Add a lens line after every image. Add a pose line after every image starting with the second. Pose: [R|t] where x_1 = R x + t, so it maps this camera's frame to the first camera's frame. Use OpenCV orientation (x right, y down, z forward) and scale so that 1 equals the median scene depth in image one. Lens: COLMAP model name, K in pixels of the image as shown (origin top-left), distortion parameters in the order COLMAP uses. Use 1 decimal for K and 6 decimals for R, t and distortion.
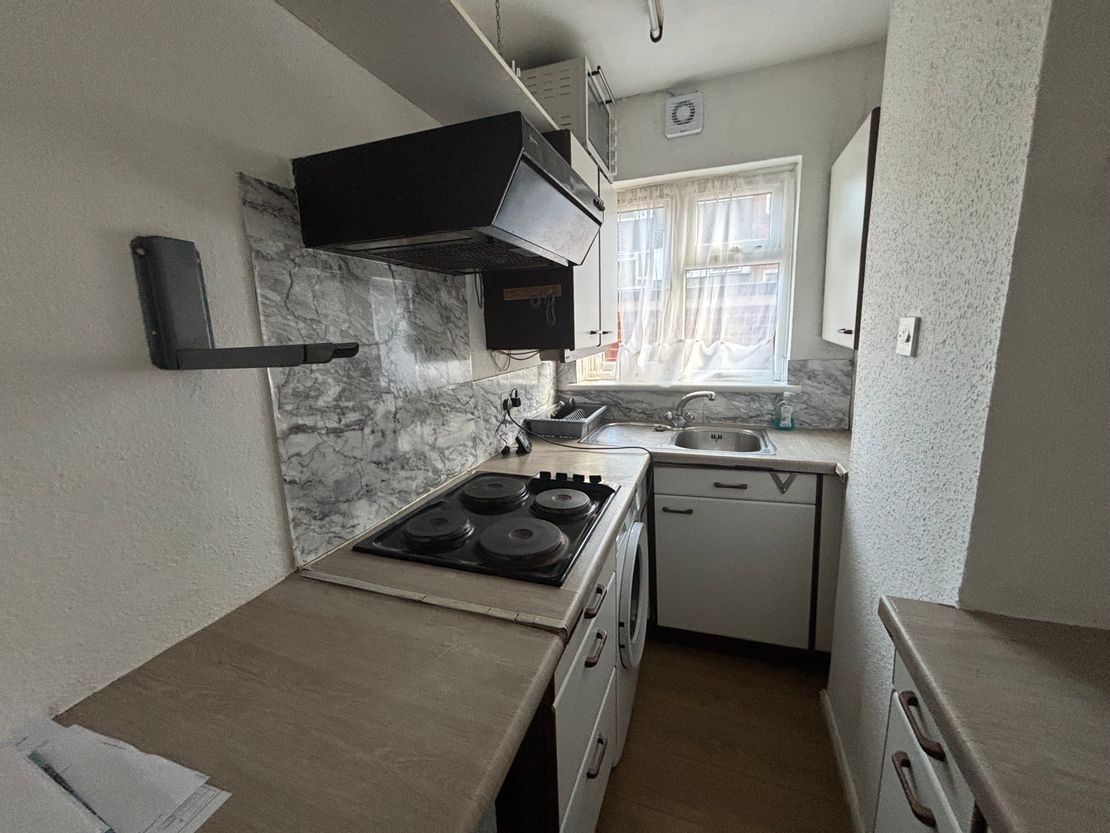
lens RADIAL K [[447.4, 0, 555.0], [0, 447.4, 416.5], [0, 0, 1]] dist [-0.000279, 0.000109]
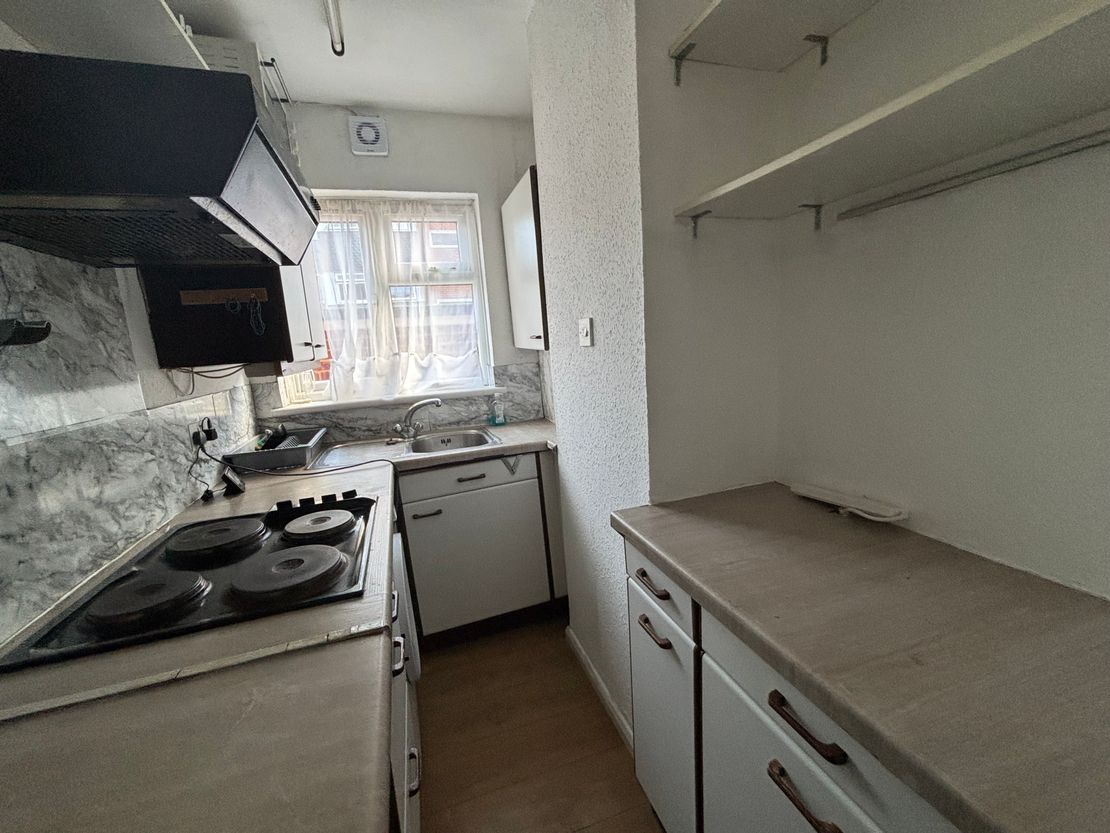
lens RADIAL K [[447.4, 0, 555.0], [0, 447.4, 416.5], [0, 0, 1]] dist [-0.000279, 0.000109]
pose [[0.780292, -0.124066, 0.612986, -0.102754], [0.160360, 0.987049, -0.004352, 0.042575], [-0.604508, 0.101694, 0.790082, -0.006313]]
